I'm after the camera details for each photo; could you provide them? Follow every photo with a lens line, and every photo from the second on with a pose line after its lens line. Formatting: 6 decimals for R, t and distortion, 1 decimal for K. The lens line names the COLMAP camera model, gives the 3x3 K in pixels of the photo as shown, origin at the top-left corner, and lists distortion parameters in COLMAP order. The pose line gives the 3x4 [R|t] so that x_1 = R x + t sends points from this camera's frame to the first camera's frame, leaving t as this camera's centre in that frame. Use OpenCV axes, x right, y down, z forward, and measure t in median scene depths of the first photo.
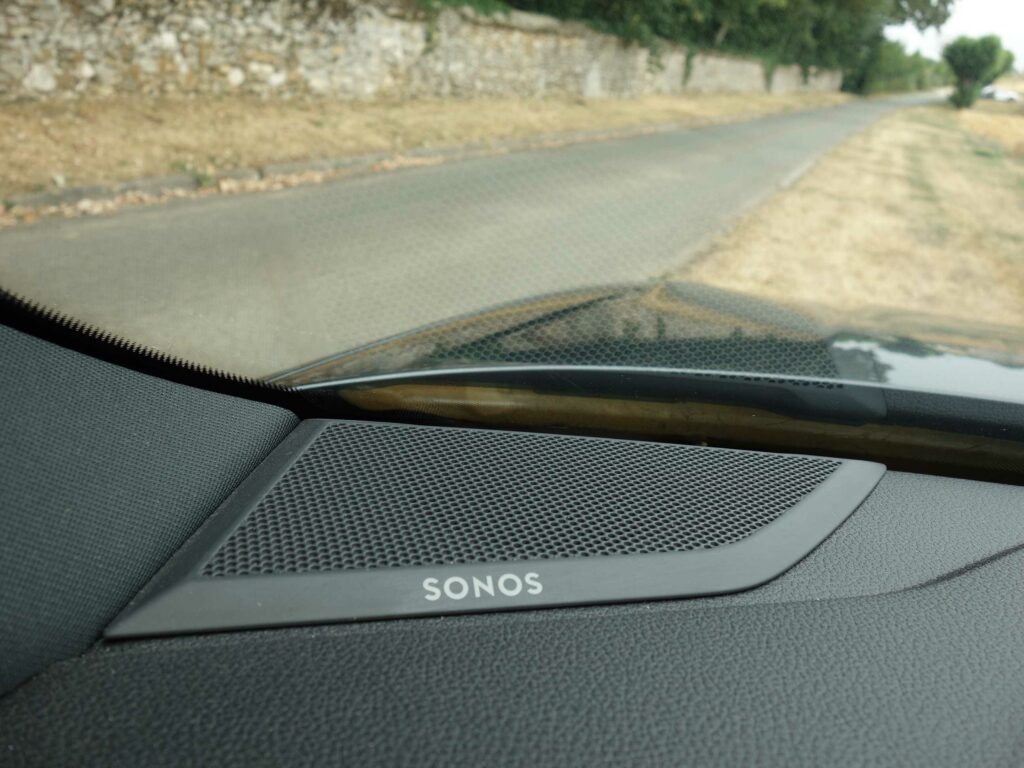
lens RADIAL K [[886.8, 0, 503.3], [0, 886.8, 385.1], [0, 0, 1]] dist [0.003489, -0.005762]
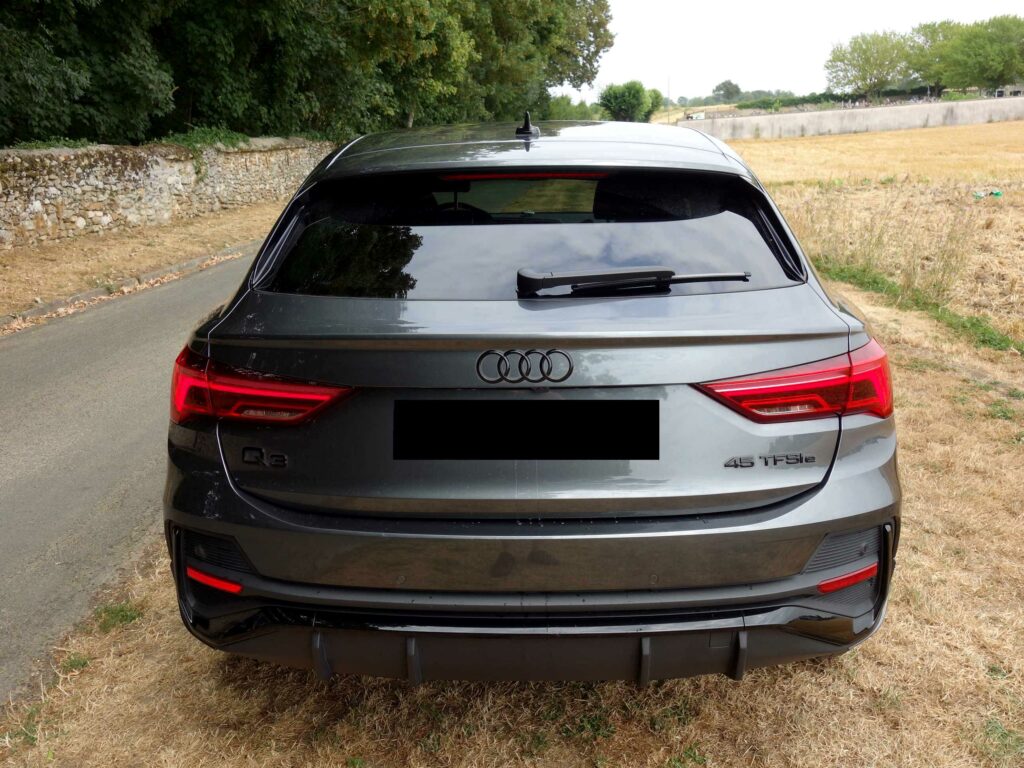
lens RADIAL K [[886.8, 0, 507.9], [0, 886.8, 386.8], [0, 0, 1]] dist [0.003489, -0.005762]
pose [[0.936419, -0.227848, 0.266842, -0.097603], [0.249747, 0.966980, -0.050752, 0.125284], [-0.246467, 0.114168, 0.962403, -0.429696]]
